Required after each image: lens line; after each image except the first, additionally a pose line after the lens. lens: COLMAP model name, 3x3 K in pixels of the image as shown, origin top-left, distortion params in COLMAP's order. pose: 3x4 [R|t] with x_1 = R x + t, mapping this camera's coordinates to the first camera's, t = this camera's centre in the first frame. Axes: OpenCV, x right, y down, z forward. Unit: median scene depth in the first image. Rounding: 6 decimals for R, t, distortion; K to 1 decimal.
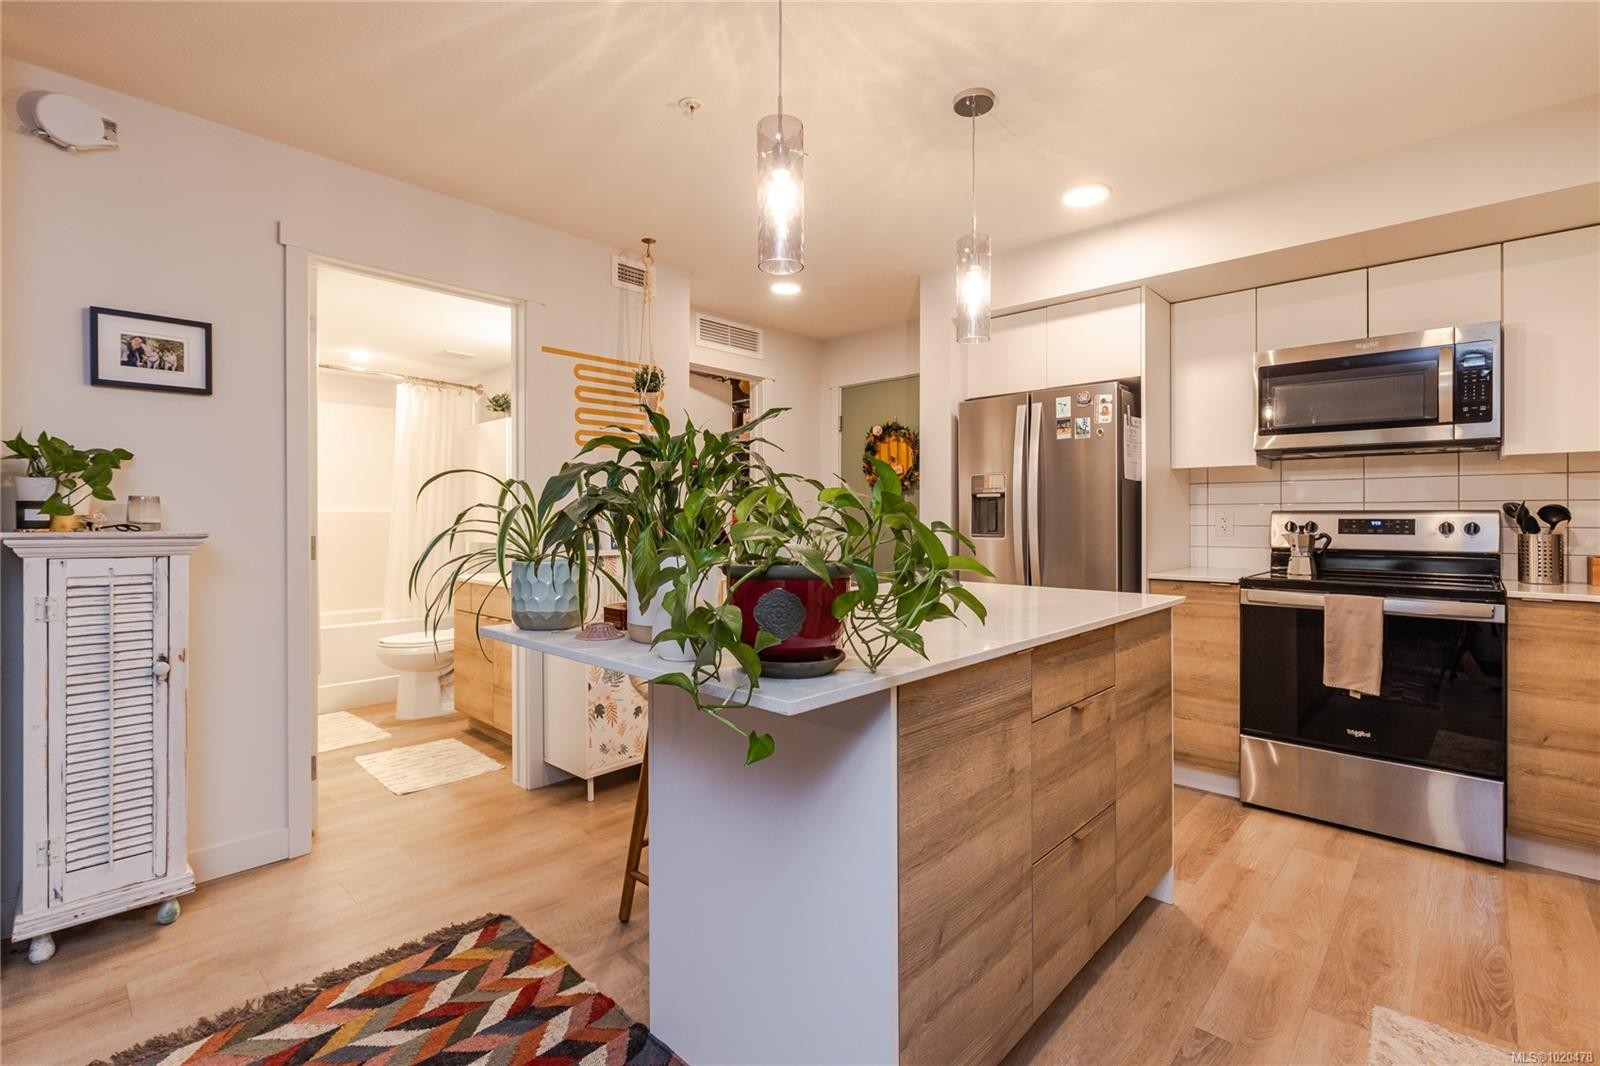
lens RADIAL K [[731.2, 0, 801.0], [0, 731.2, 506.9], [0, 0, 1]] dist [-0.000968, -0.000549]
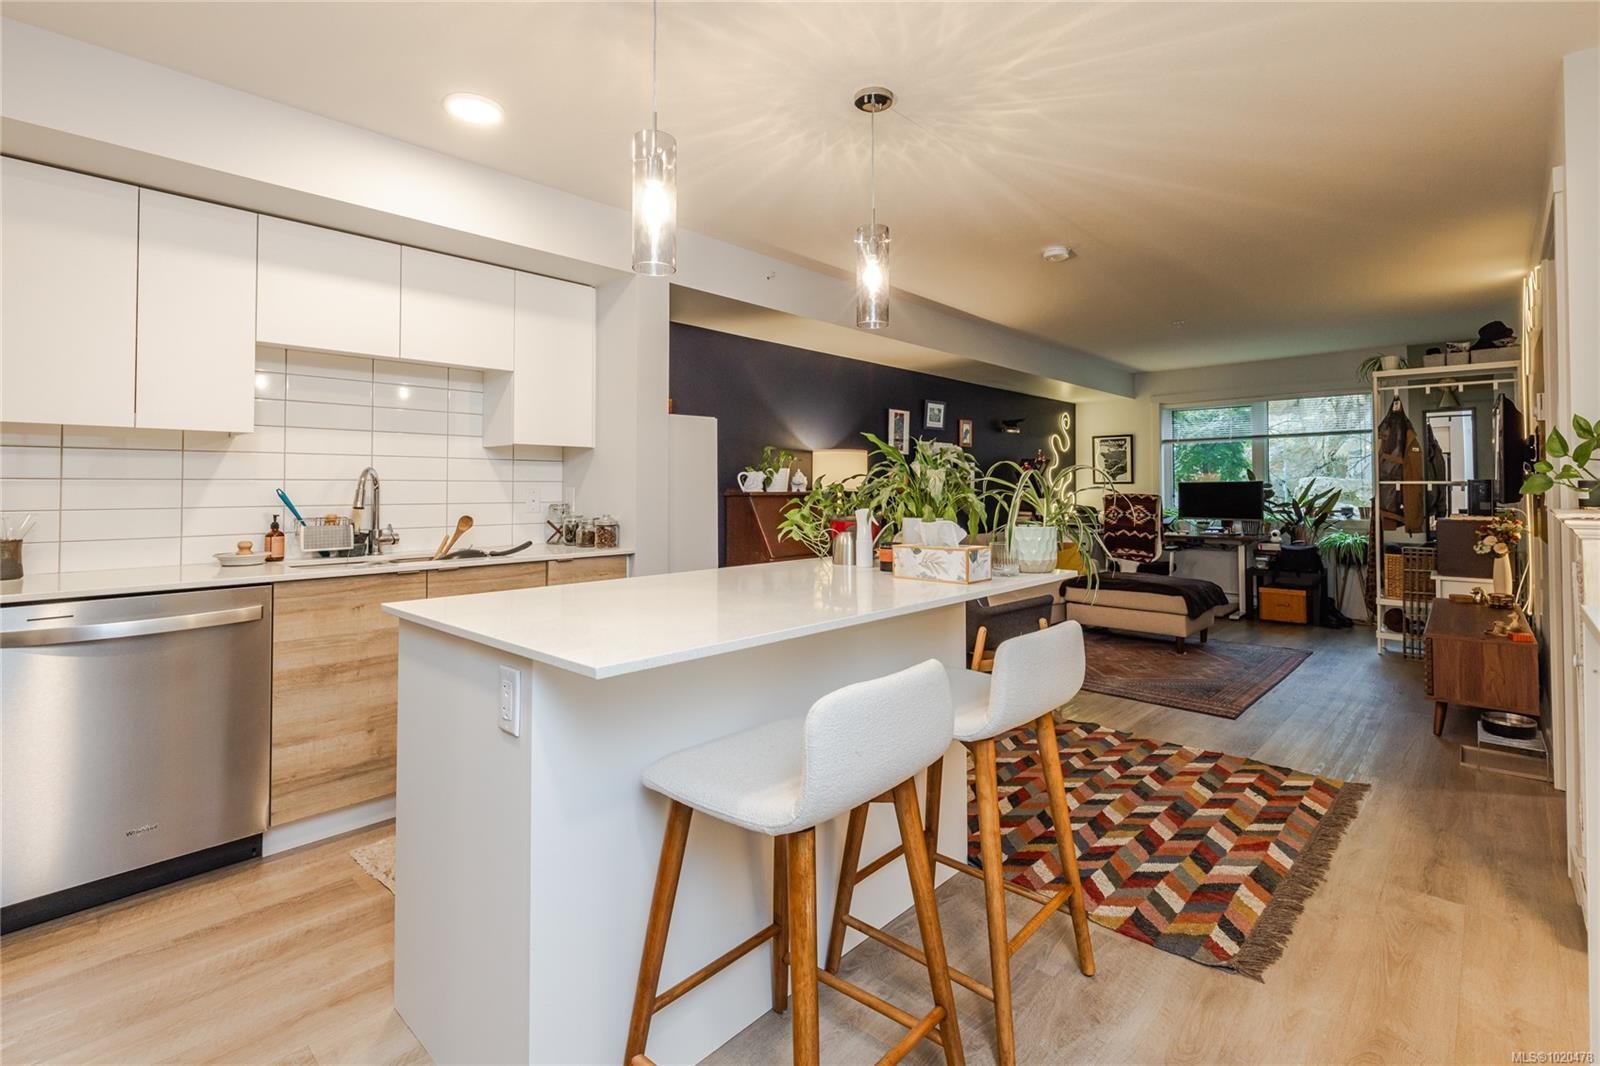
lens RADIAL K [[731.2, 0, 801.0], [0, 731.2, 506.9], [0, 0, 1]] dist [-0.000968, -0.000549]
pose [[-0.999932, 0.004890, 0.010597, 0.055568], [0.004910, 0.999986, 0.001846, 0.016237], [-0.010588, 0.001897, -0.999942, 1.310011]]
